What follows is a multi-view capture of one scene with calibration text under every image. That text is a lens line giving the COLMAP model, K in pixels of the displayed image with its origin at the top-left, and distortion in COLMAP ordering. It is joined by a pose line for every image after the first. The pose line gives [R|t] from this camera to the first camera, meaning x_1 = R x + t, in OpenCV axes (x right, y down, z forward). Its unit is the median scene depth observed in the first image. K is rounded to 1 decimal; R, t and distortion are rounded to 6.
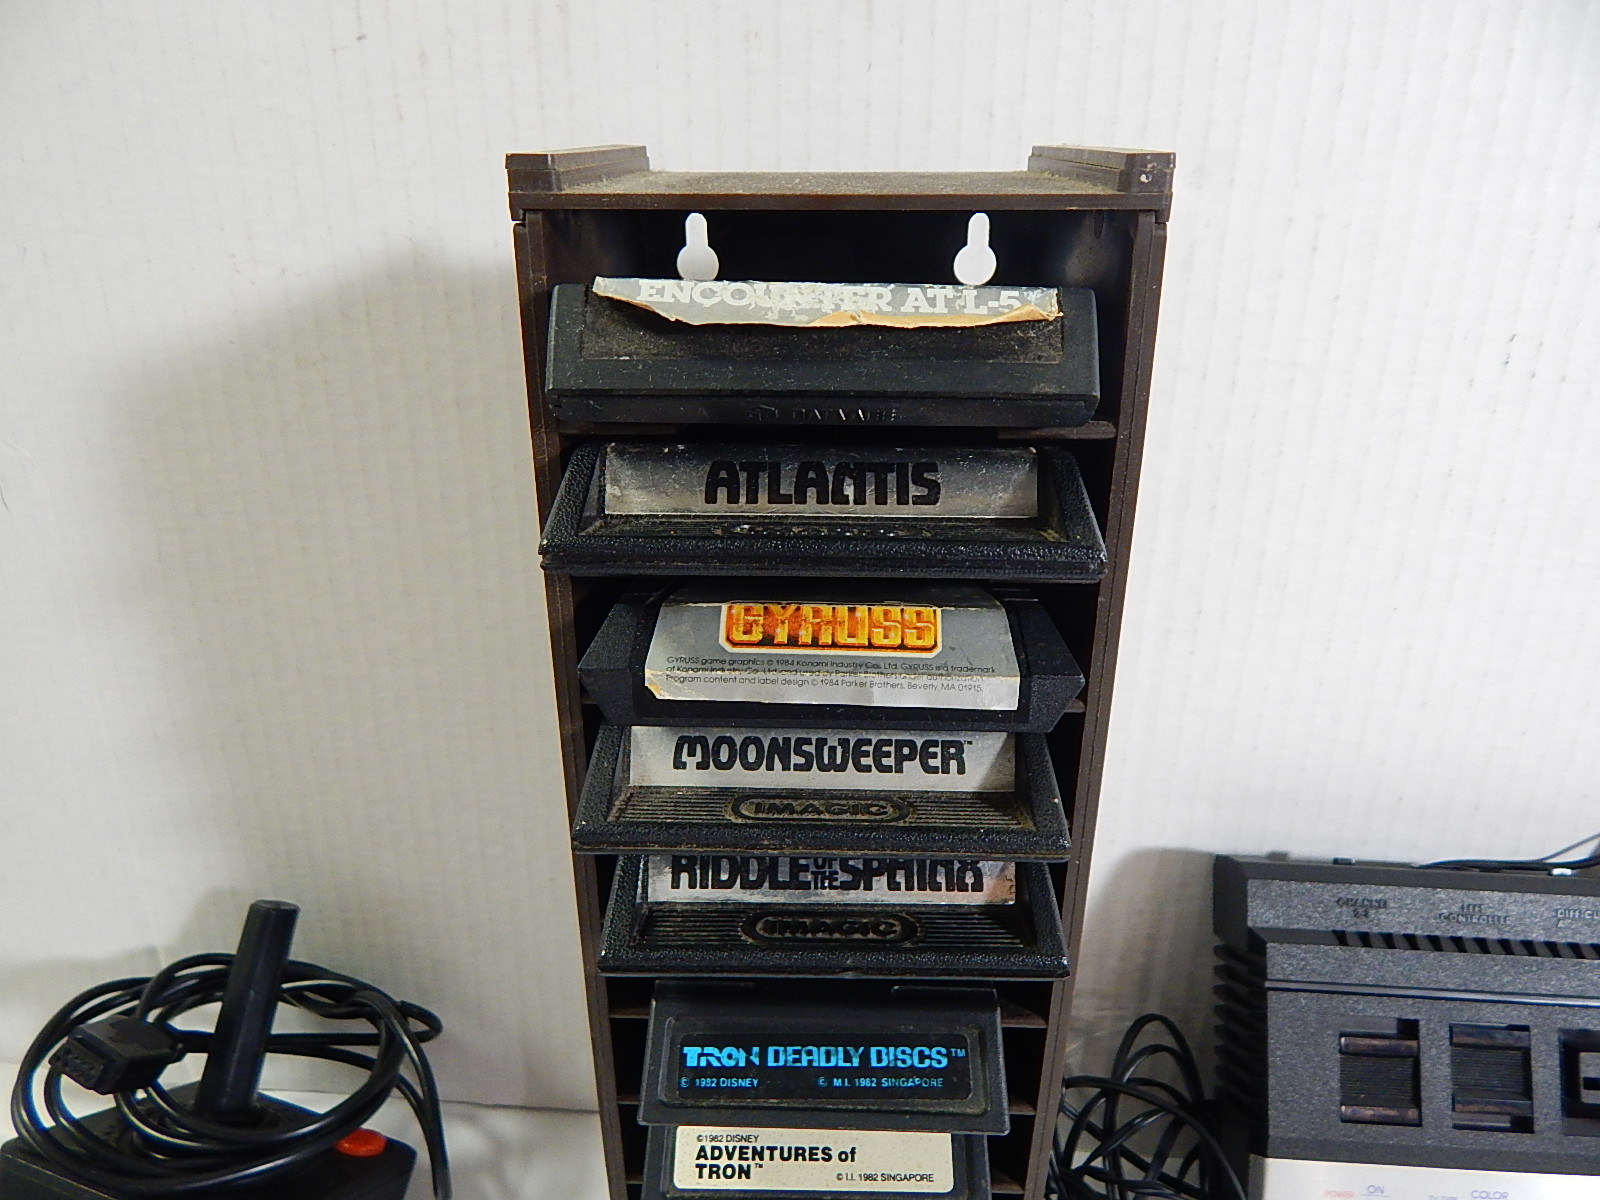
lens RADIAL K [[1053.6, 0, 800.0], [0, 1053.6, 600.0], [0, 0, 1]] dist [0.006017, 0.001381]
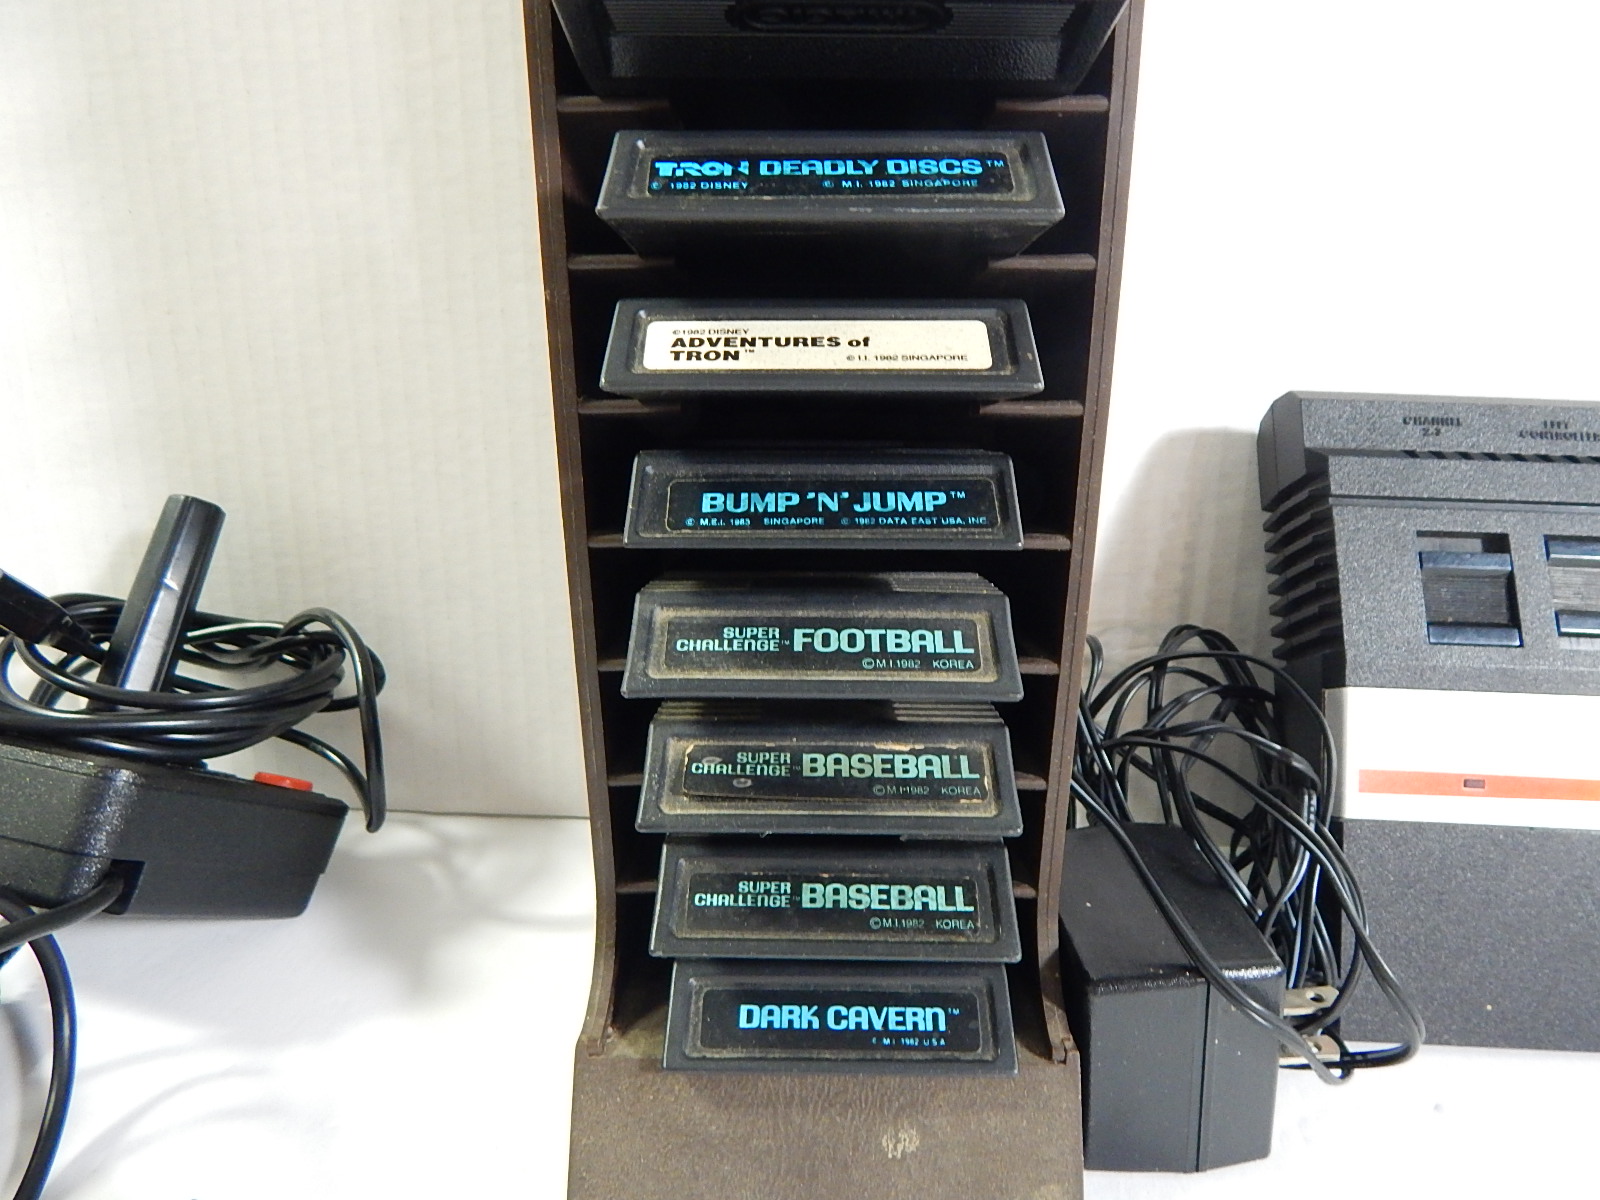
lens RADIAL K [[1054.7, 0, 796.5], [0, 1054.7, 575.8], [0, 0, 1]] dist [0.006844, -0.001509]
pose [[0.999917, -0.007860, 0.010176, -0.012557], [0.008981, 0.993301, -0.115208, 0.793380], [-0.009202, 0.115290, 0.993289, 0.220981]]
